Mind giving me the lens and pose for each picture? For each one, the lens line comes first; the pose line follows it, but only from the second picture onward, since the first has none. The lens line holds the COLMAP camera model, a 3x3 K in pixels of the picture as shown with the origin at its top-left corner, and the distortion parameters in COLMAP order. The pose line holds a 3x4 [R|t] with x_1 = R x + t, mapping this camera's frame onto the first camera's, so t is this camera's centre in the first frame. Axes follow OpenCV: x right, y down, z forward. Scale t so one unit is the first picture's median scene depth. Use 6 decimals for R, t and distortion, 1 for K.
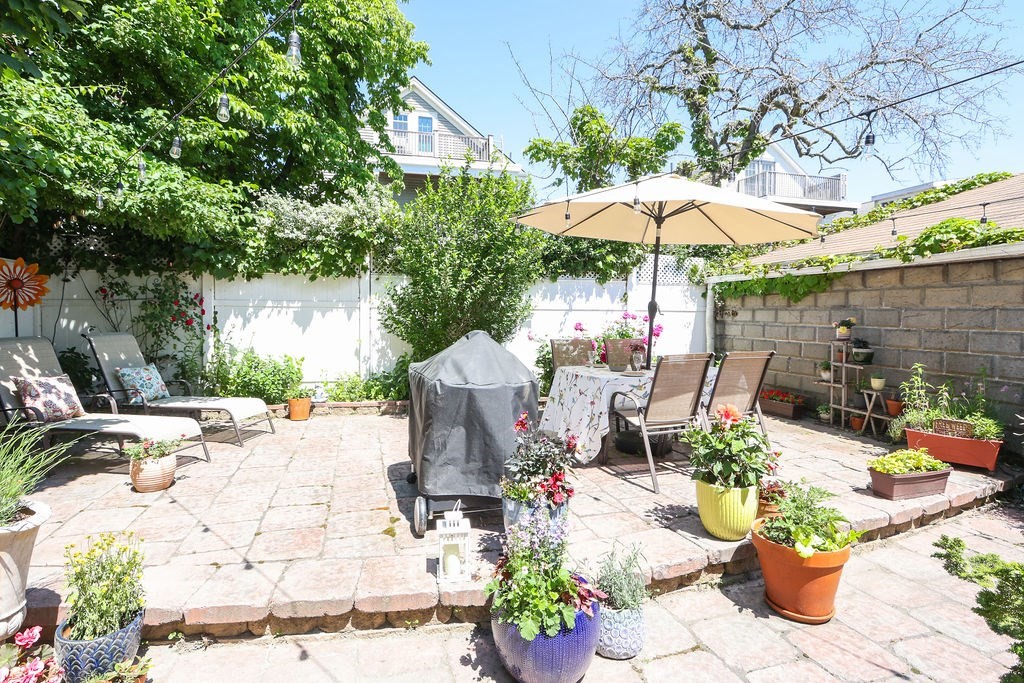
lens RADIAL K [[538.1, 0, 508.0], [0, 538.1, 317.3], [0, 0, 1]] dist [0.002805, 0.000649]
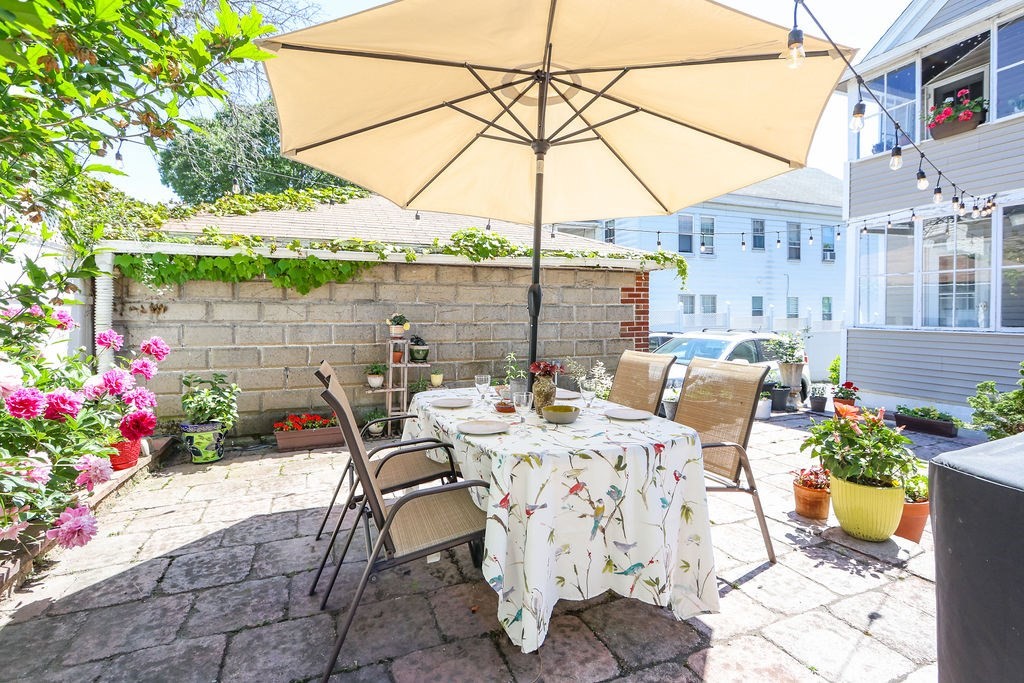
lens RADIAL K [[480.7, 0, 506.9], [0, 480.7, 311.3], [0, 0, 1]] dist [-0.004112, -0.000776]
pose [[-0.128834, -0.002680, 0.991663, -0.205105], [0.006748, 0.999971, 0.003579, -0.004634], [-0.991643, 0.007153, -0.128812, 0.970683]]
